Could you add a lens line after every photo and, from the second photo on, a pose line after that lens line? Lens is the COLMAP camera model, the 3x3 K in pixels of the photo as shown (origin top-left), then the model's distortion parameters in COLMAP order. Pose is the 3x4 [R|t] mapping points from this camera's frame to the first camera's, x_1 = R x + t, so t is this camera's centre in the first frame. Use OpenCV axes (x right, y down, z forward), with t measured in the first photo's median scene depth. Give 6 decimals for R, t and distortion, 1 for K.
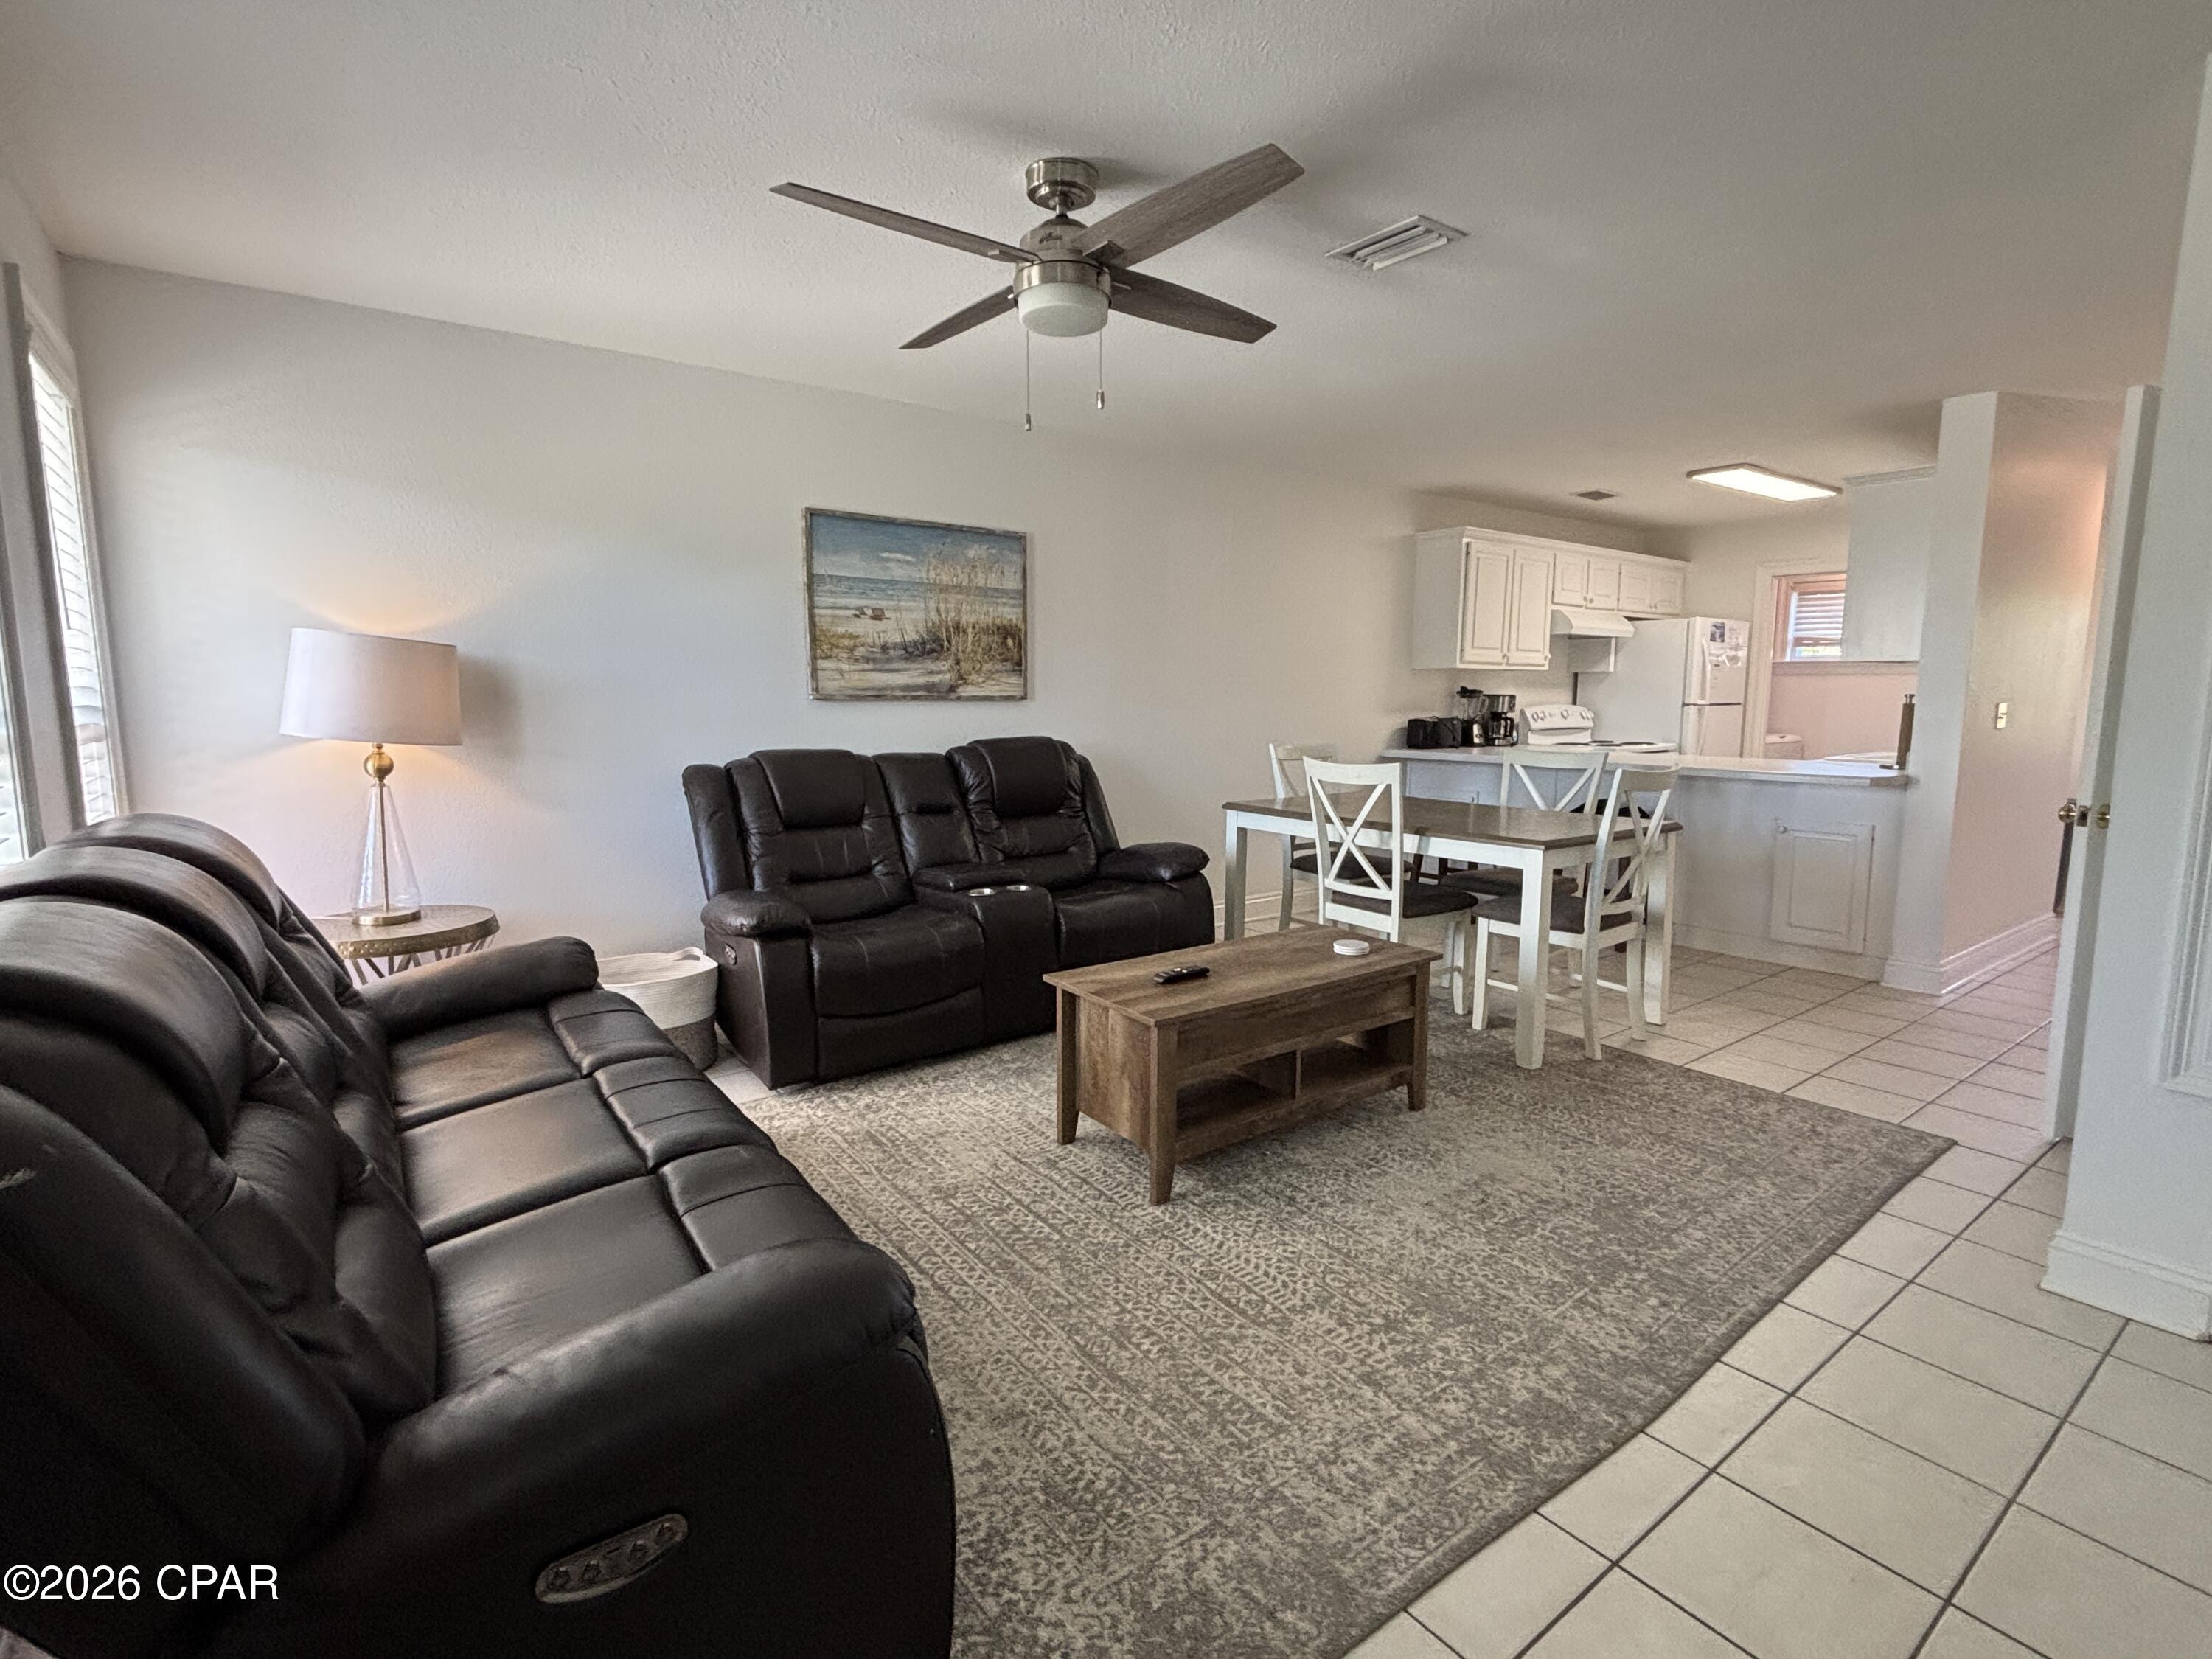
lens RADIAL K [[1155.7, 0, 1052.6], [0, 1155.7, 842.4], [0, 0, 1]] dist [0.054750, -0.080517]
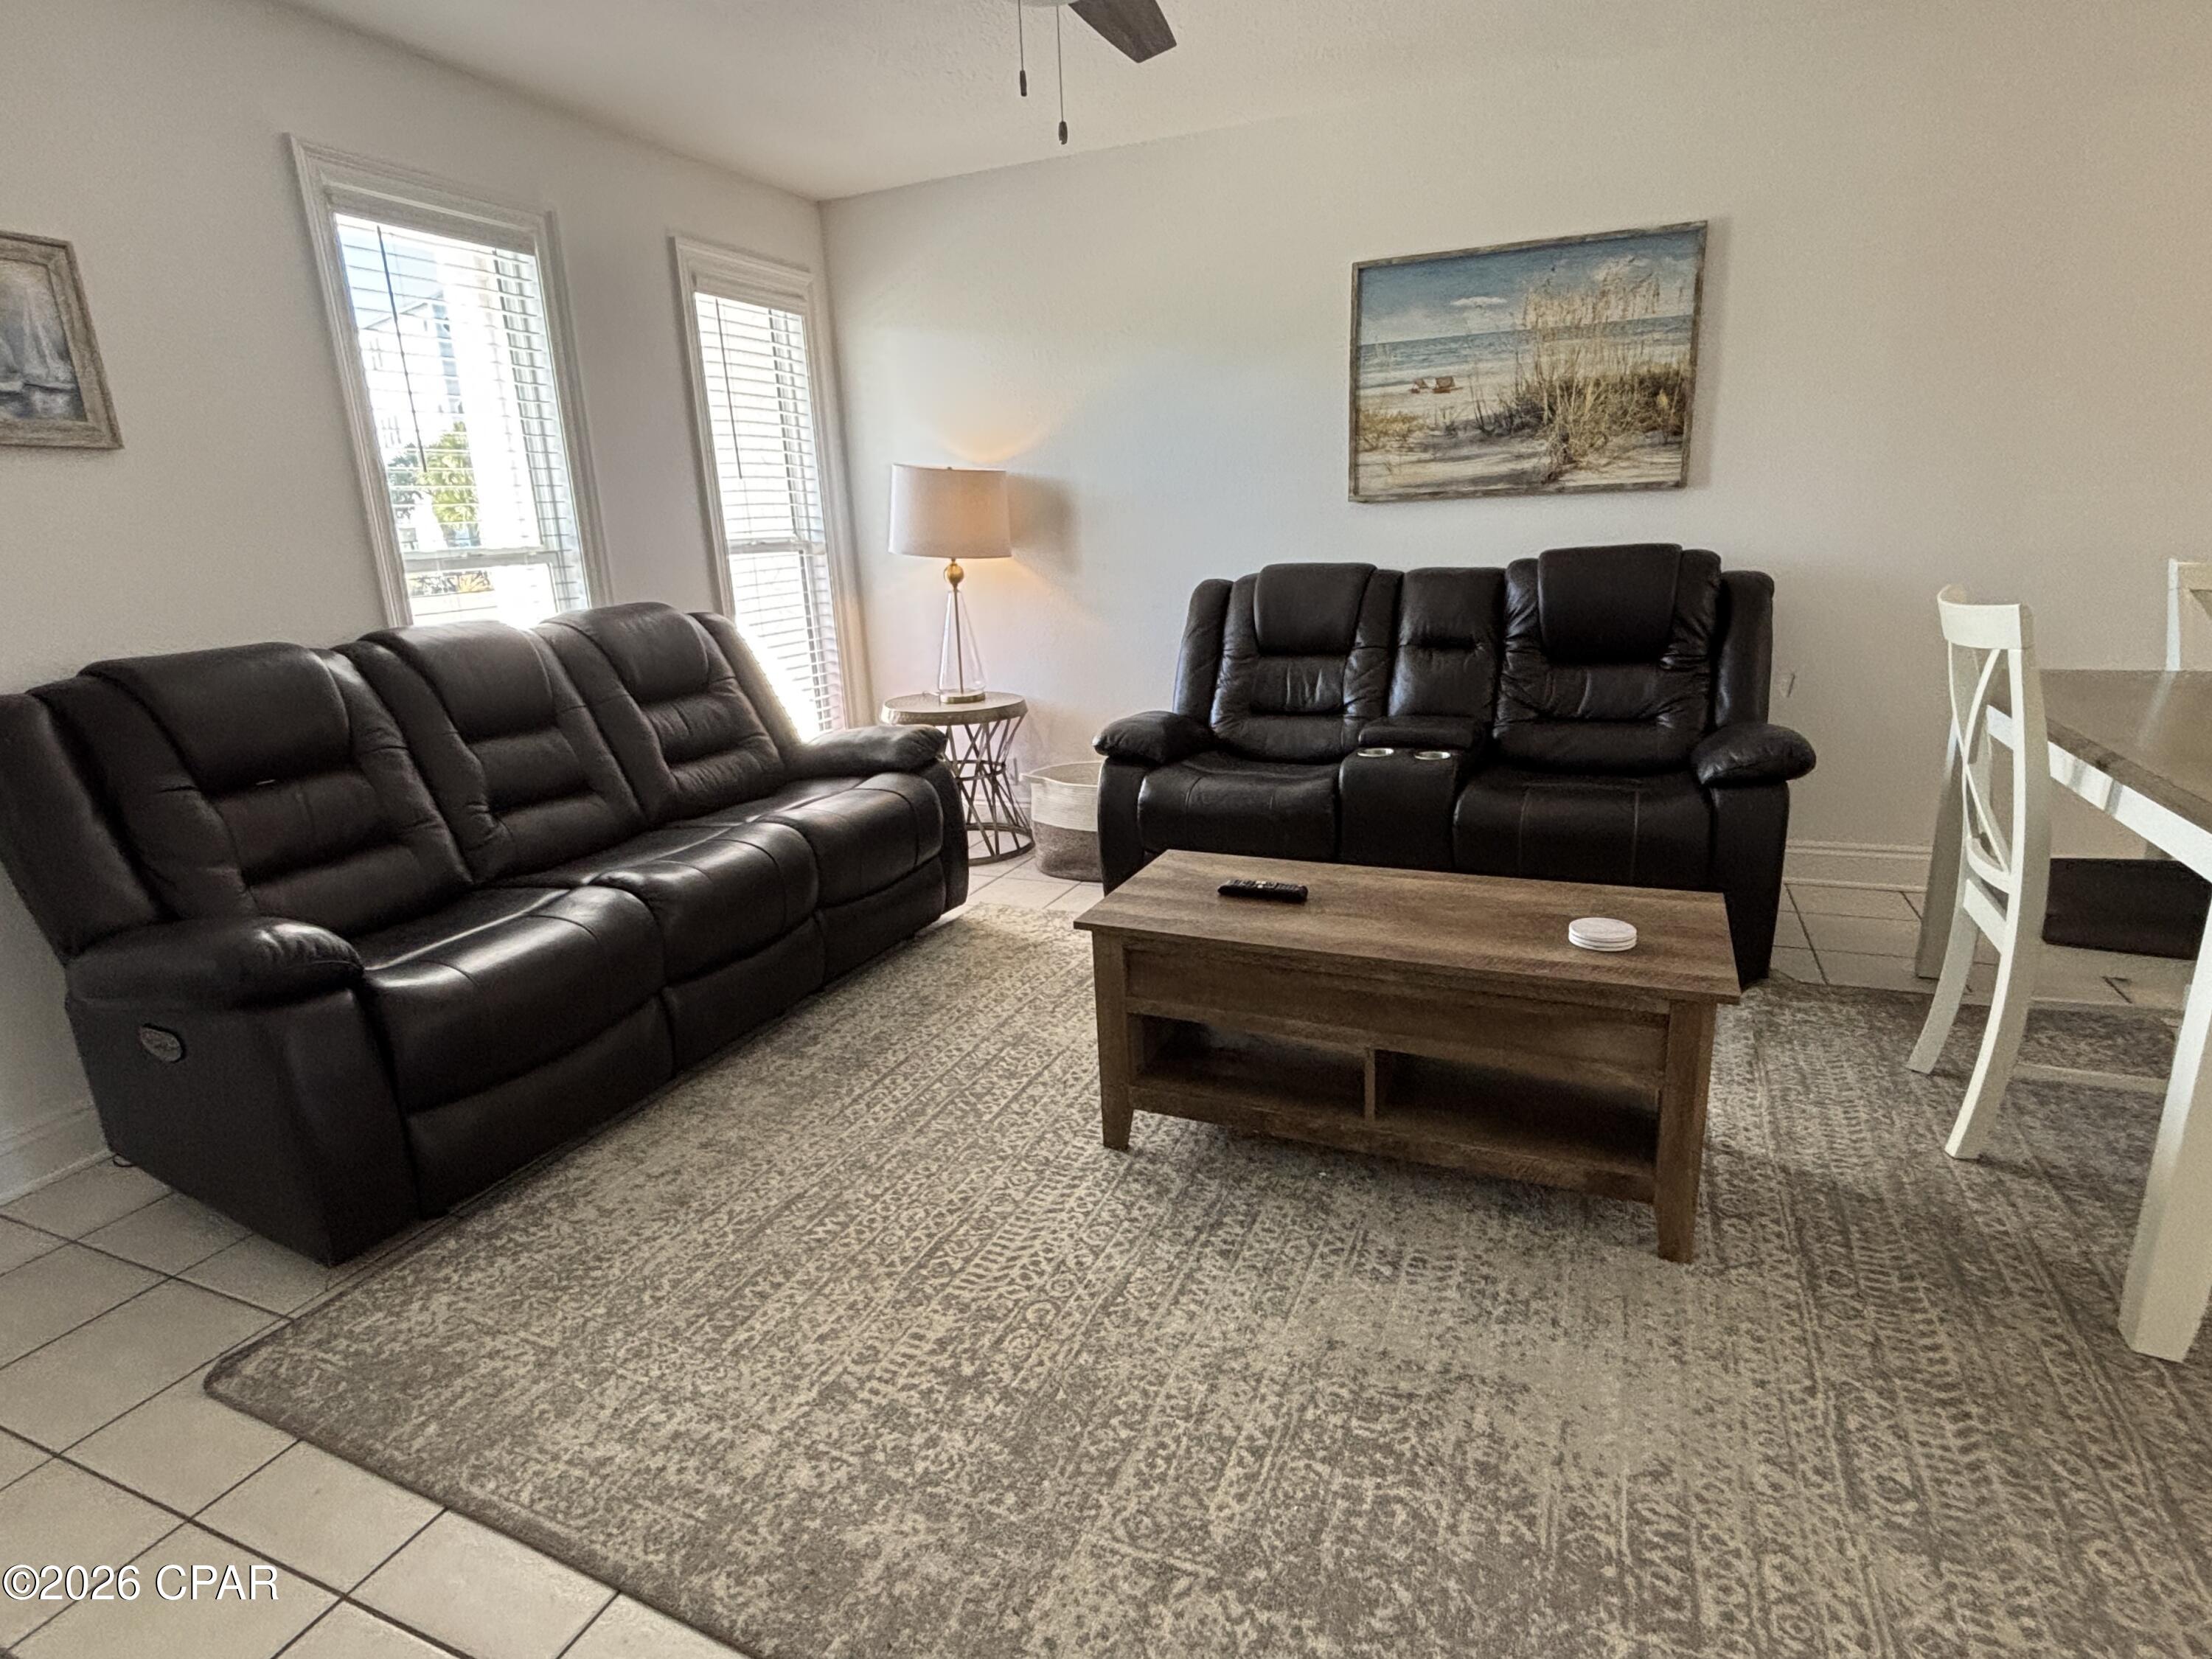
lens RADIAL K [[1155.7, 0, 1052.6], [0, 1155.7, 842.4], [0, 0, 1]] dist [0.054750, -0.080517]
pose [[0.460210, 0.215825, -0.861177, 0.507497], [-0.073729, 0.975942, 0.205186, -0.040412], [0.884743, -0.030935, 0.465051, 0.420127]]
